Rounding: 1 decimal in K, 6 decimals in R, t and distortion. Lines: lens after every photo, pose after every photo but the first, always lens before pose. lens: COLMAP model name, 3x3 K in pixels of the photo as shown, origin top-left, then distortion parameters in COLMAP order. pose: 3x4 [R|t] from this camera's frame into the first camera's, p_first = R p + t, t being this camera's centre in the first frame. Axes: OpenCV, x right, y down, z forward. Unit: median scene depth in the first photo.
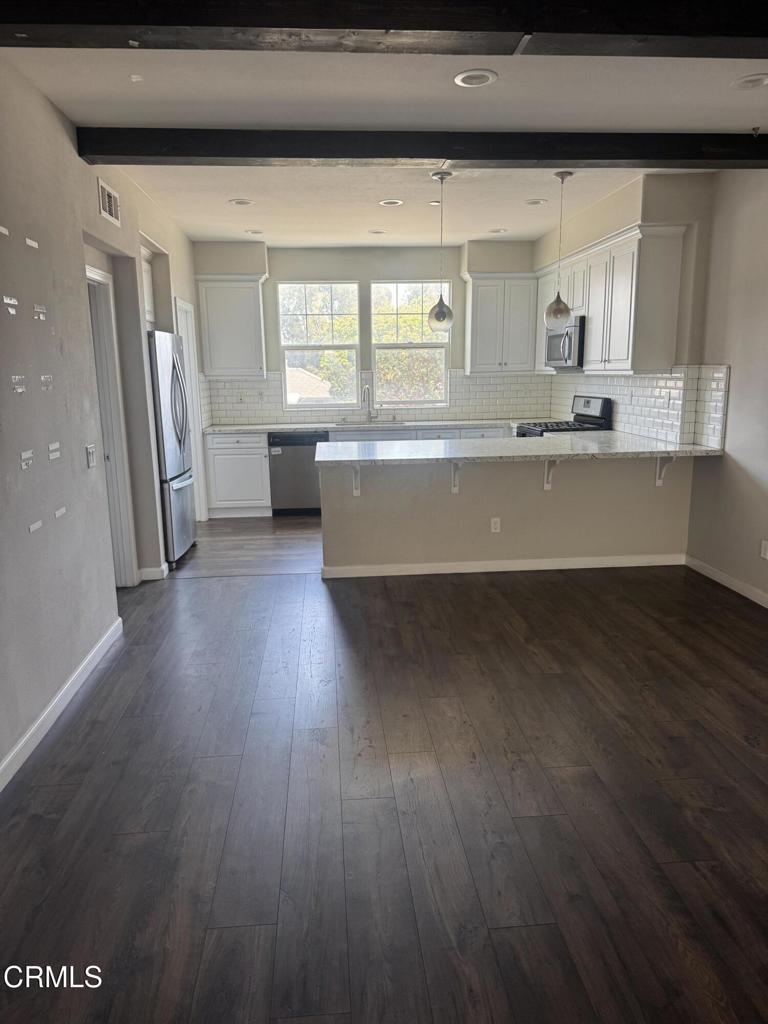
lens RADIAL K [[726.7, 0, 384.5], [0, 726.7, 512.4], [0, 0, 1]] dist [0.012223, 0.002218]
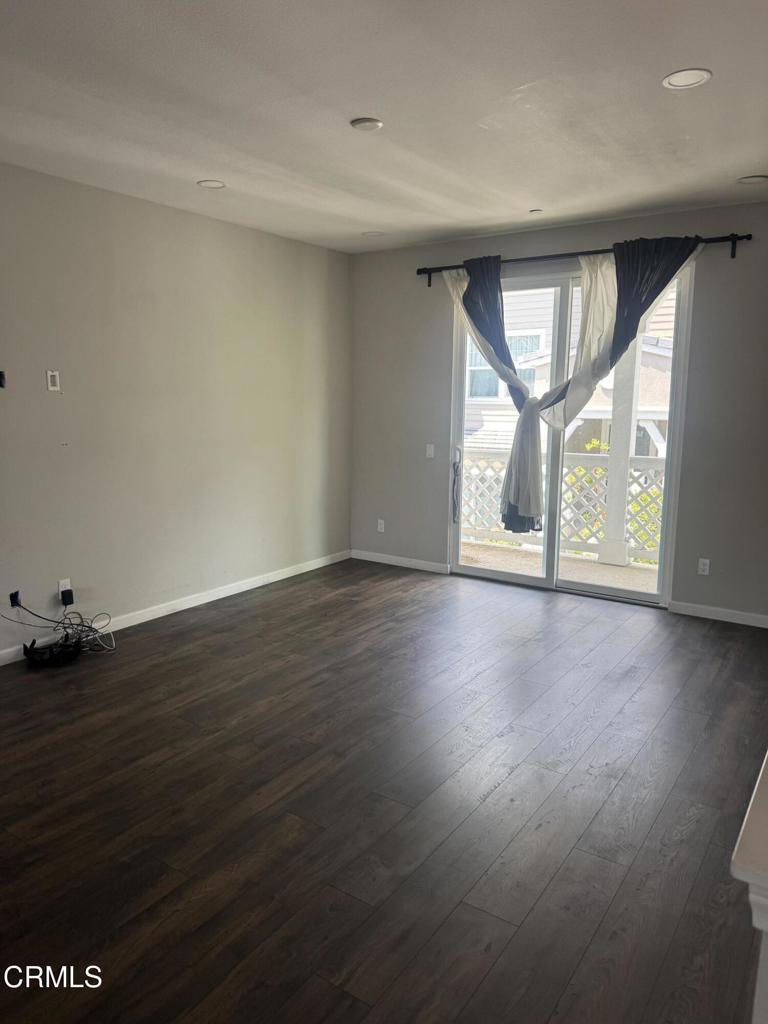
lens RADIAL K [[726.7, 0, 384.6], [0, 726.7, 512.8], [0, 0, 1]] dist [0.012223, 0.002218]
pose [[-0.776805, -0.084047, 0.624108, -0.459044], [0.144384, 0.940884, 0.306415, -0.287702], [-0.612966, 0.328136, -0.718748, 1.476547]]
